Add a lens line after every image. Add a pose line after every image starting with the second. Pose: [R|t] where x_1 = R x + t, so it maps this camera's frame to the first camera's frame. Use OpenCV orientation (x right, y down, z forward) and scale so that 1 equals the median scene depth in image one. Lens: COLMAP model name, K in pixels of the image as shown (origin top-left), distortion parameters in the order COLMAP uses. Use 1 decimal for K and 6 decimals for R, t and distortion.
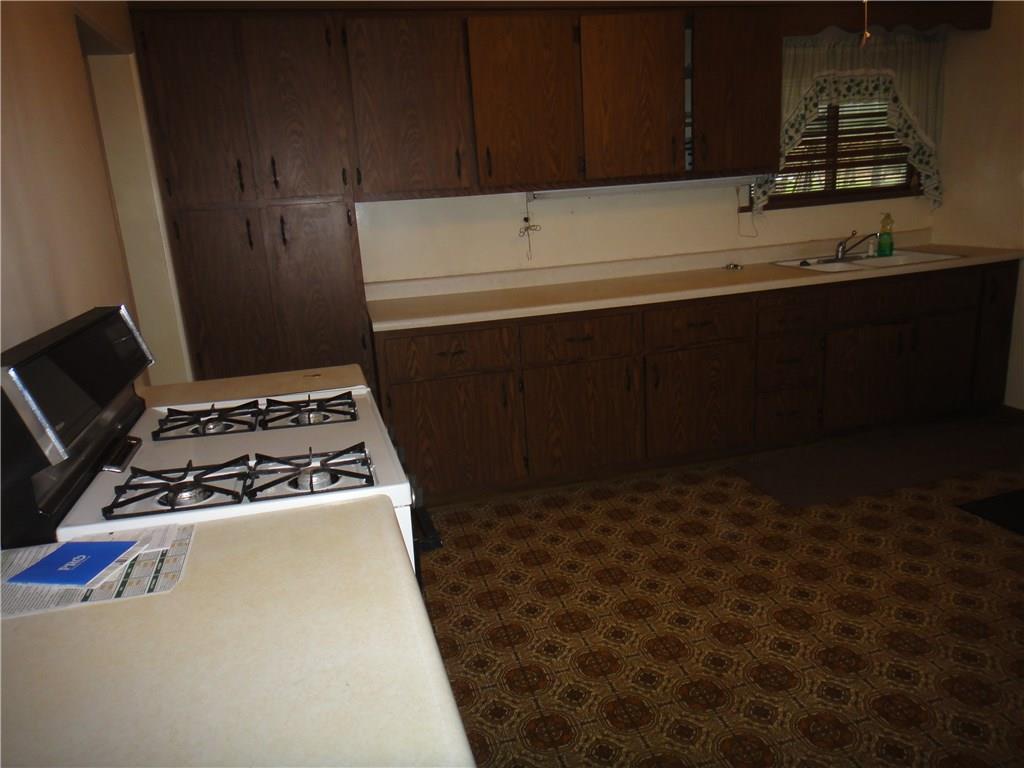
lens RADIAL K [[765.3, 0, 514.2], [0, 765.3, 389.1], [0, 0, 1]] dist [0.036645, -0.007010]
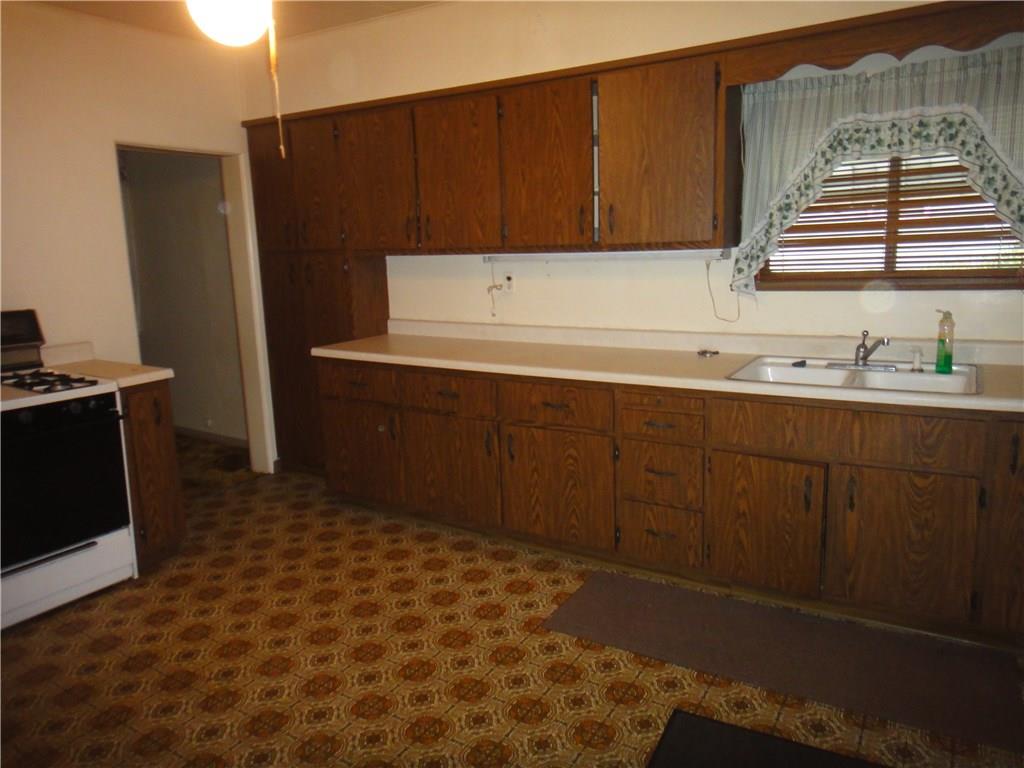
lens RADIAL K [[765.3, 0, 514.8], [0, 765.3, 382.0], [0, 0, 1]] dist [0.036645, -0.007010]
pose [[0.659837, 0.182924, -0.728803, 0.860248], [-0.198639, 0.977875, 0.065597, -0.159079], [0.724678, 0.101486, 0.681574, 0.311997]]
